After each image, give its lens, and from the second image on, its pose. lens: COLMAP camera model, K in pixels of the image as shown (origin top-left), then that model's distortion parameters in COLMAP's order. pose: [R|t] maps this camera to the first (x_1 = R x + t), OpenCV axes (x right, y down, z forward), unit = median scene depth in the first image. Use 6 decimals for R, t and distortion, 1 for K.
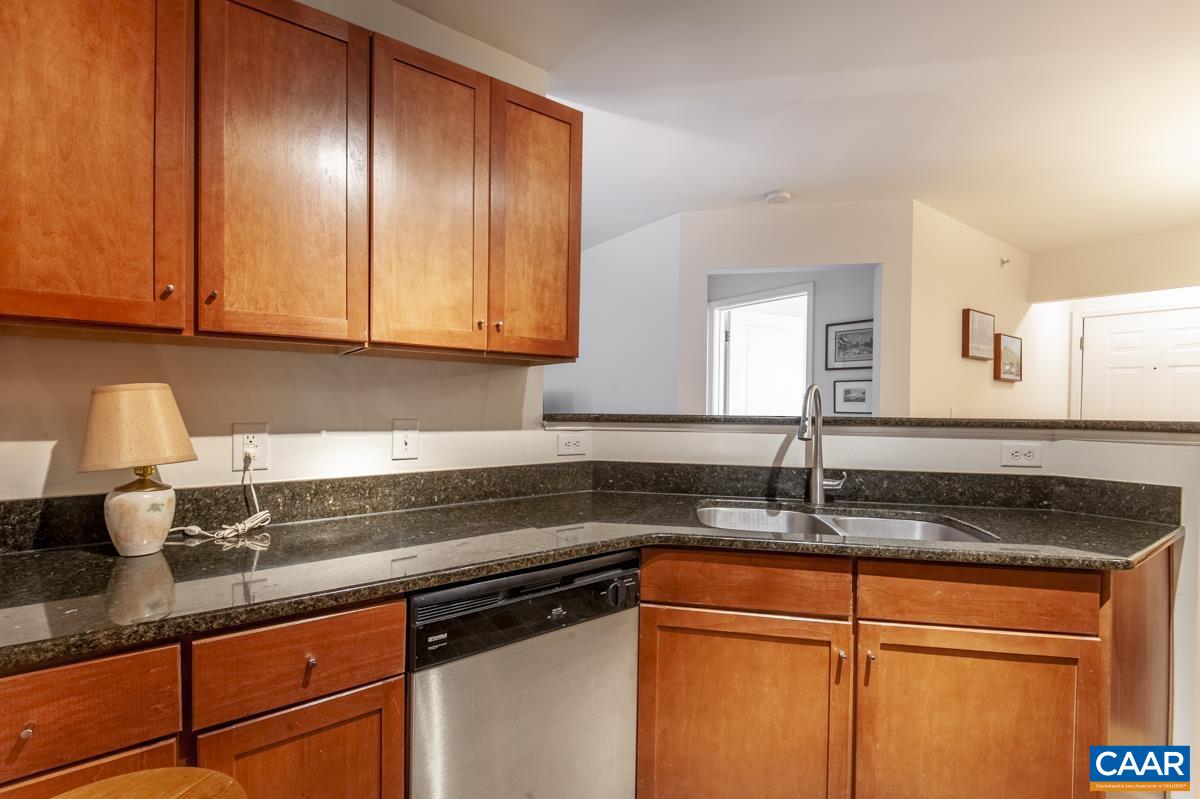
lens RADIAL K [[548.4, 0, 595.6], [0, 548.4, 409.8], [0, 0, 1]] dist [0.028943, 0.000049]
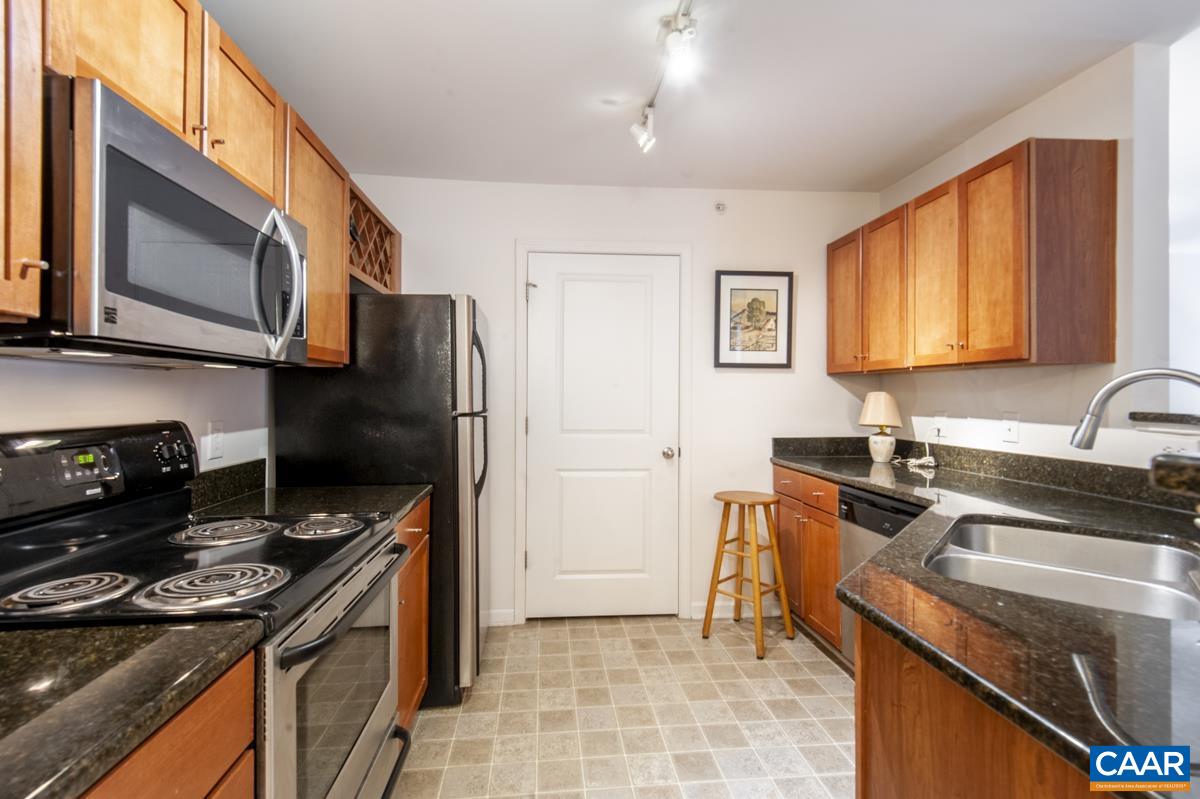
lens RADIAL K [[548.4, 0, 594.3], [0, 548.4, 393.7], [0, 0, 1]] dist [0.028943, 0.000049]
pose [[-0.502920, -0.008323, -0.864293, 1.444296], [-0.010634, 0.999938, -0.003441, -0.013575], [0.864267, 0.007460, -0.502977, 0.866428]]
